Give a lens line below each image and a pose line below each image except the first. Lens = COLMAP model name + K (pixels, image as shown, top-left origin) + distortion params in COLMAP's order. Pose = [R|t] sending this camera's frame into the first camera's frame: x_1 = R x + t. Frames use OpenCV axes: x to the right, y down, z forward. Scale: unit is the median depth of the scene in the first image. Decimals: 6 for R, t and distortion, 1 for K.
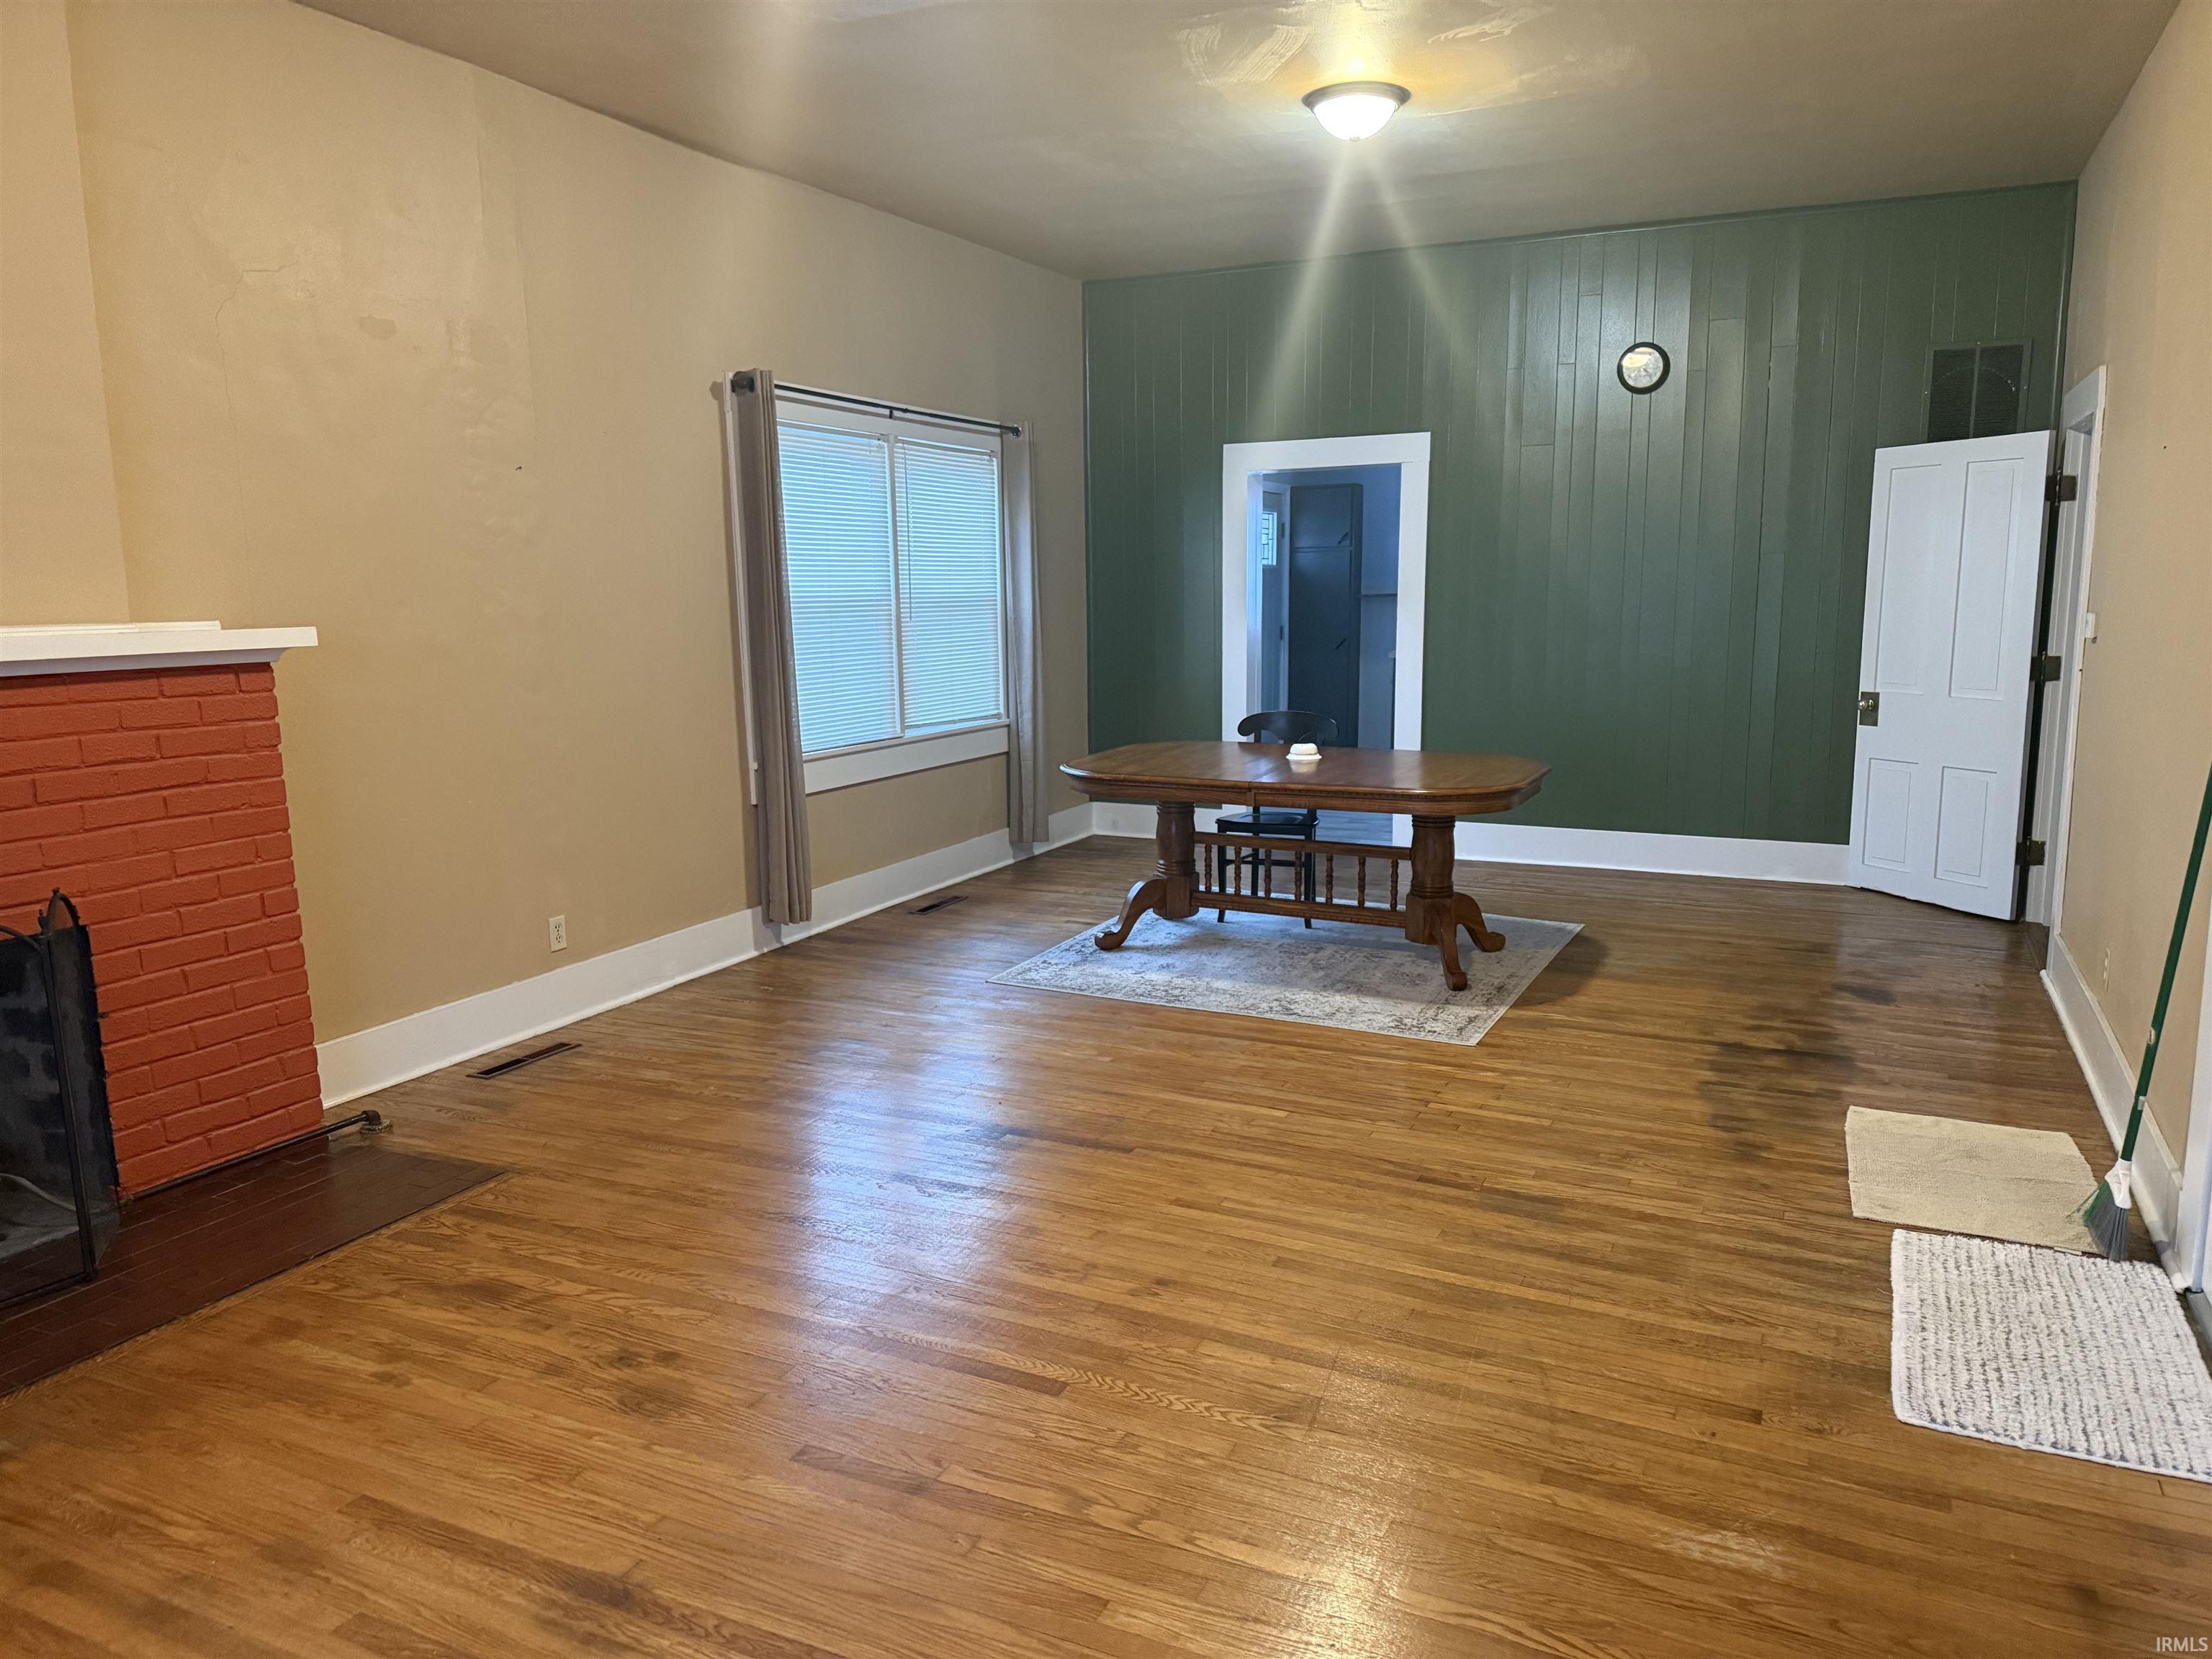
lens RADIAL K [[1557.1, 0, 1110.2], [0, 1557.1, 845.0], [0, 0, 1]] dist [0.075159, -0.094274]
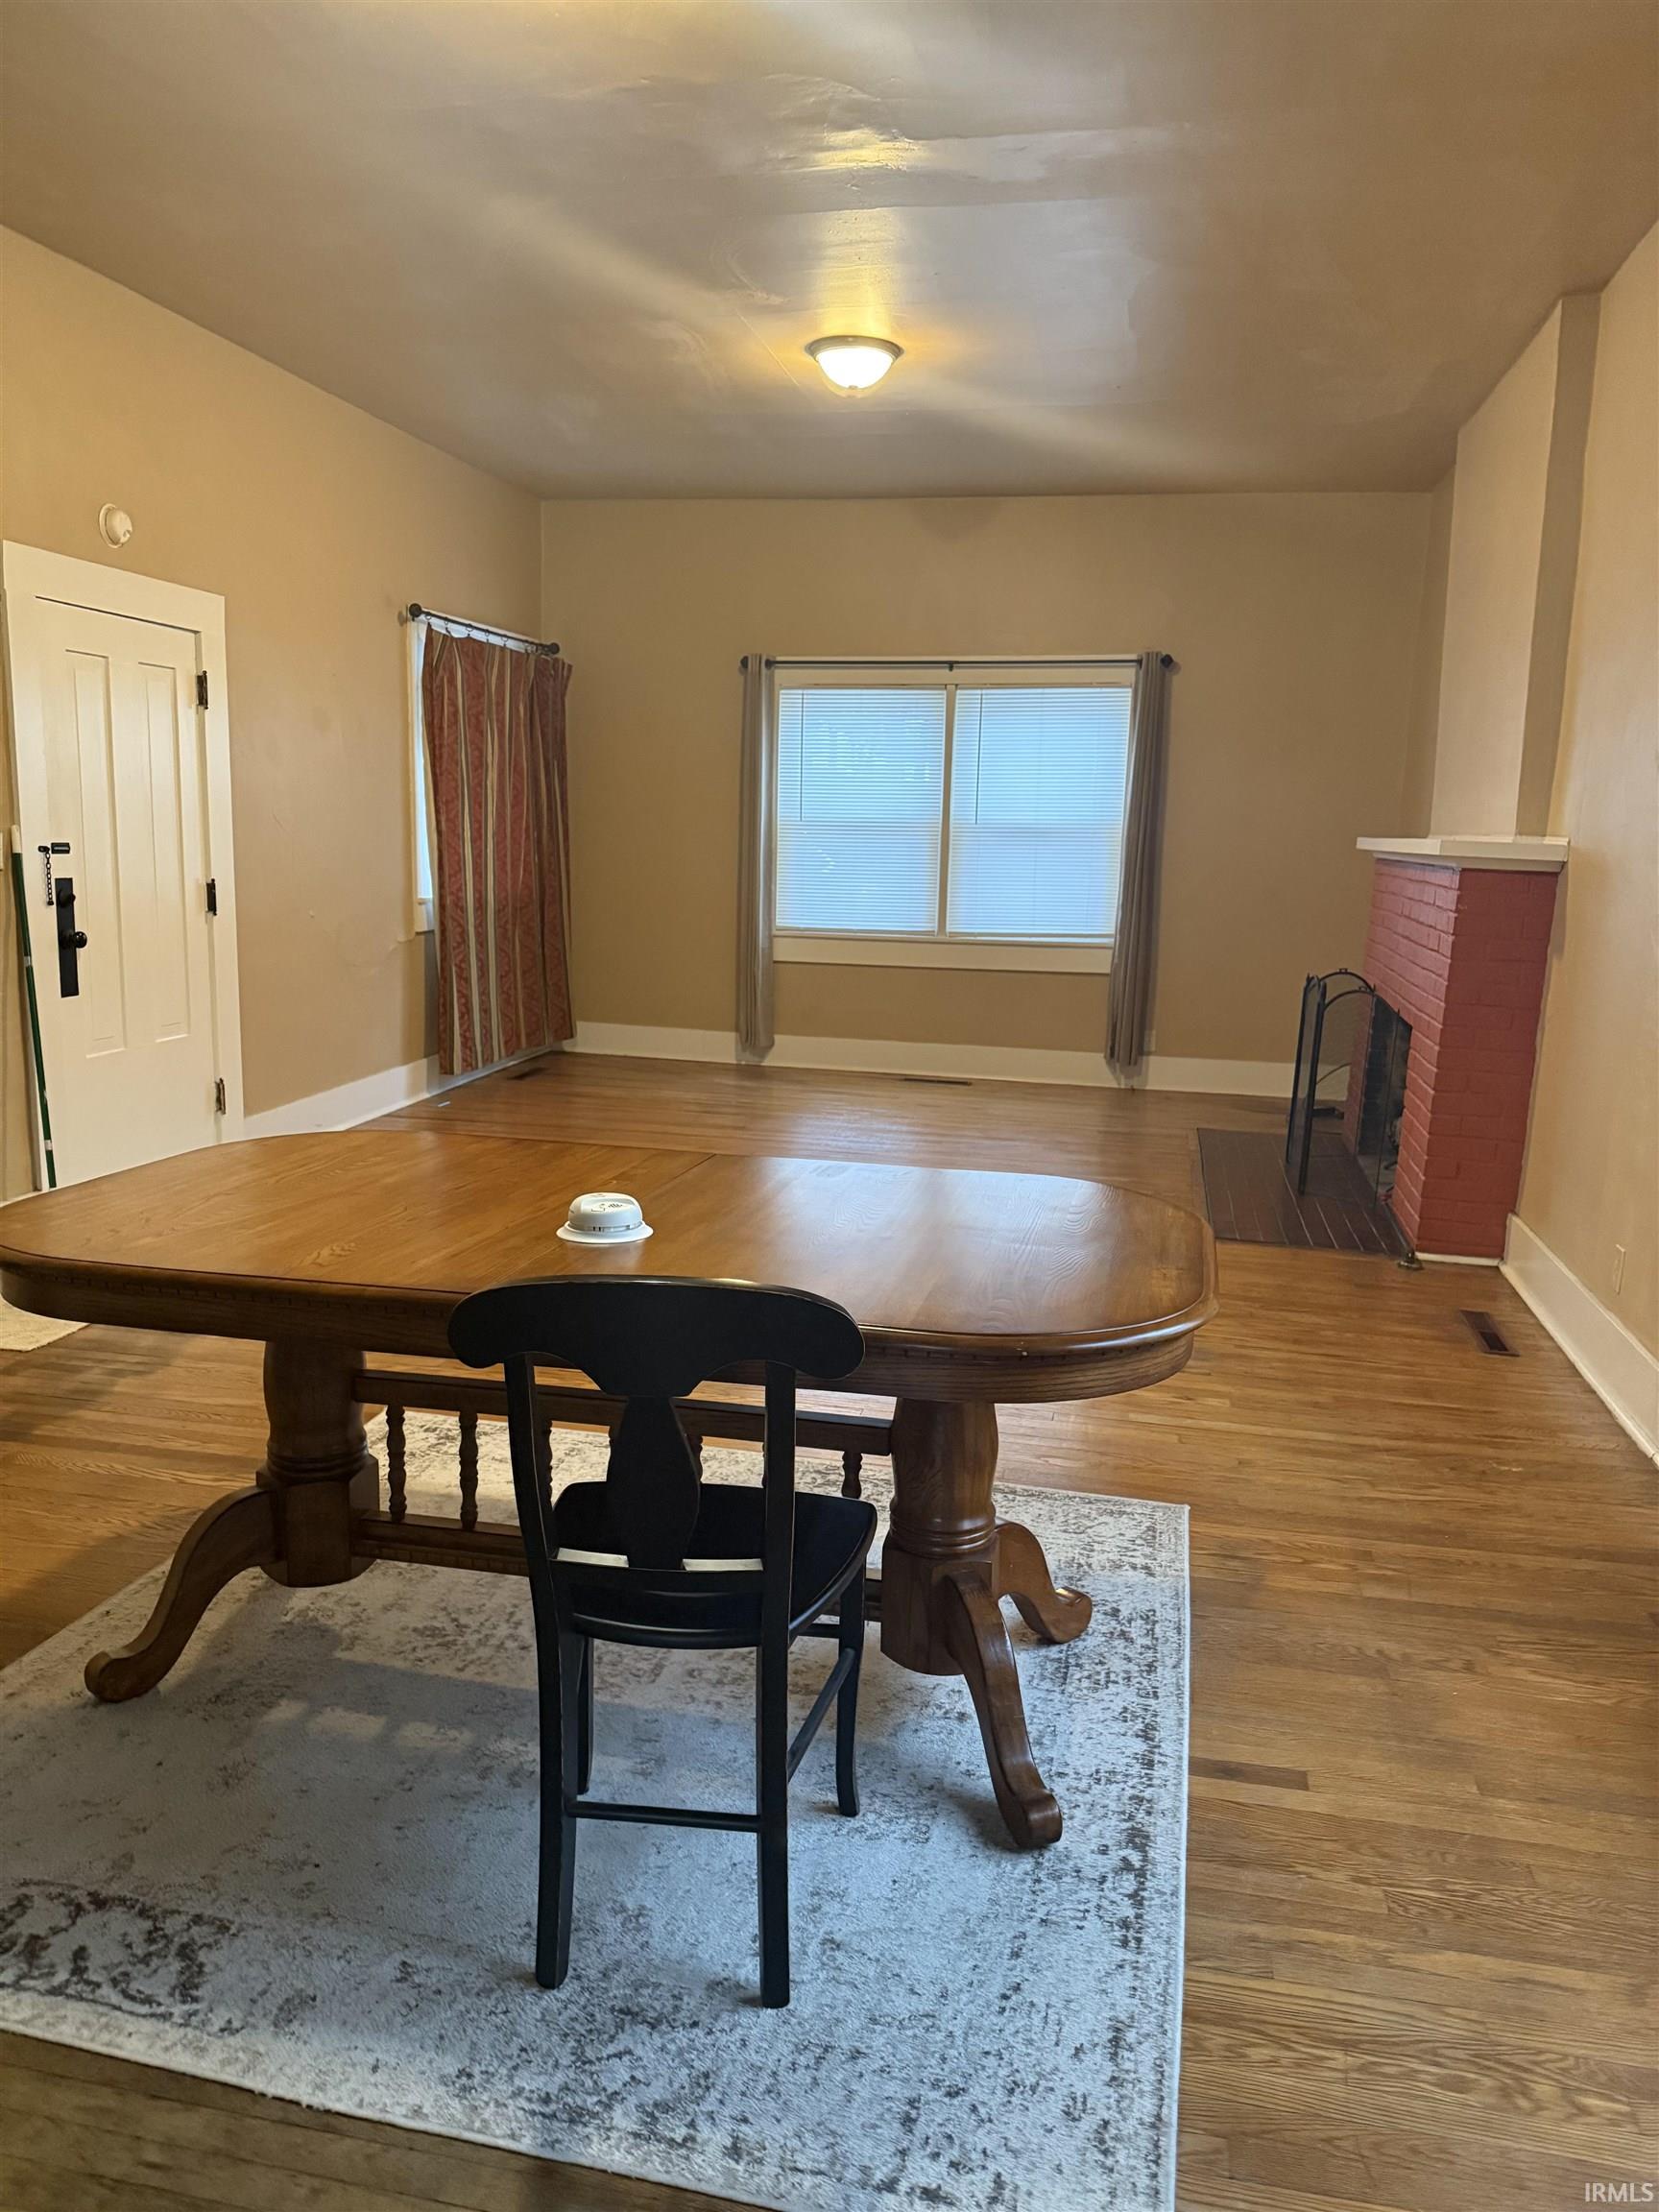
lens RADIAL K [[1557.1, 0, 830.2], [0, 1557.1, 1116.8], [0, 0, 1]] dist [0.075159, -0.094274]
pose [[-0.971597, 0.030739, -0.234636, 0.256859], [-0.053150, 0.937847, 0.342954, -0.343329], [0.230595, 0.345684, -0.909576, 2.159118]]
